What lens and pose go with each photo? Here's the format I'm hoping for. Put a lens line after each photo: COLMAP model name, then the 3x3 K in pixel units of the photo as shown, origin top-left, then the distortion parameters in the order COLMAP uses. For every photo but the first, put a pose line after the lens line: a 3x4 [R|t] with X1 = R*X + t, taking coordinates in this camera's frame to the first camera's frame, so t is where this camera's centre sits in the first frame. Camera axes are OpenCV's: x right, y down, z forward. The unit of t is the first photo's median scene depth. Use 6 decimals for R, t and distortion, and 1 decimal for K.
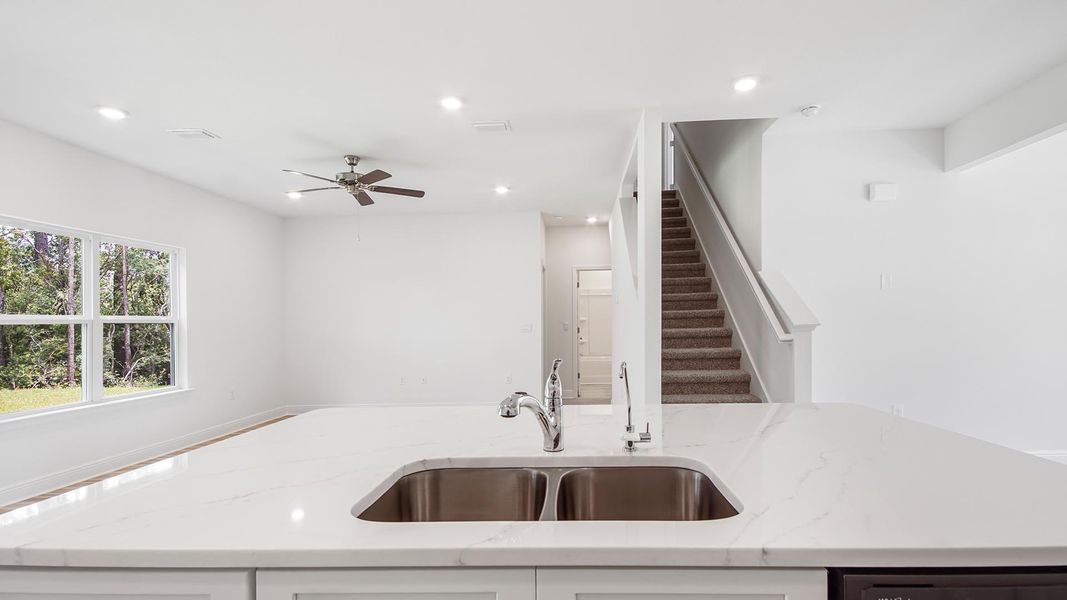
lens RADIAL K [[490.0, 0, 553.6], [0, 490.0, 317.6], [0, 0, 1]] dist [-0.002562, -0.000576]
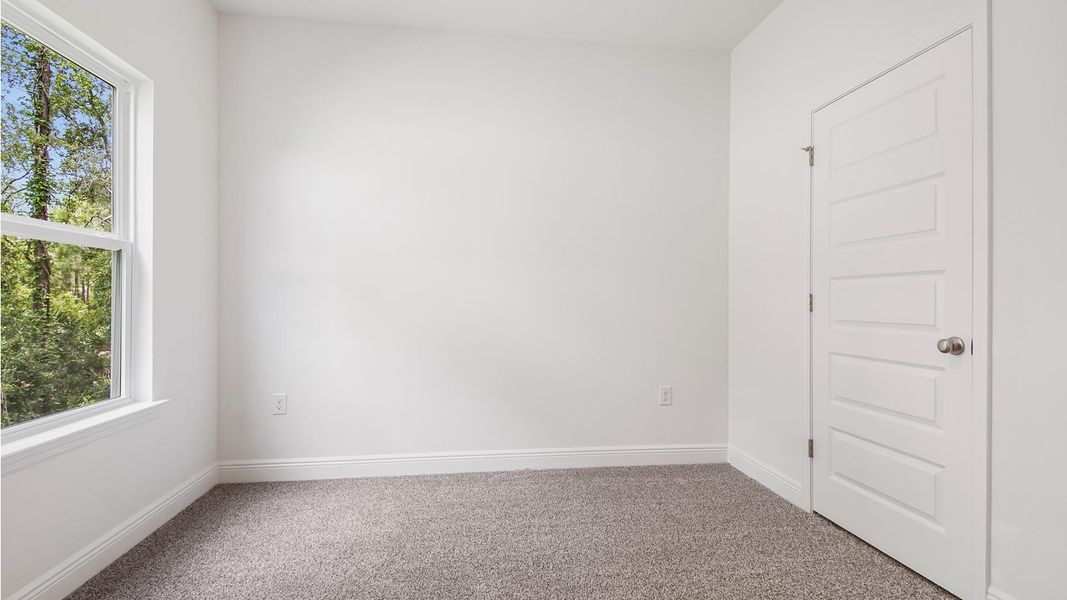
lens RADIAL K [[486.5, 0, 531.2], [0, 486.5, 304.1], [0, 0, 1]] dist [0.042349, -0.024779]
pose [[0.983809, 0.029584, 0.176760, -0.579772], [-0.031619, 0.999462, 0.008706, 0.050406], [-0.176407, -0.014154, 0.984215, 0.593124]]
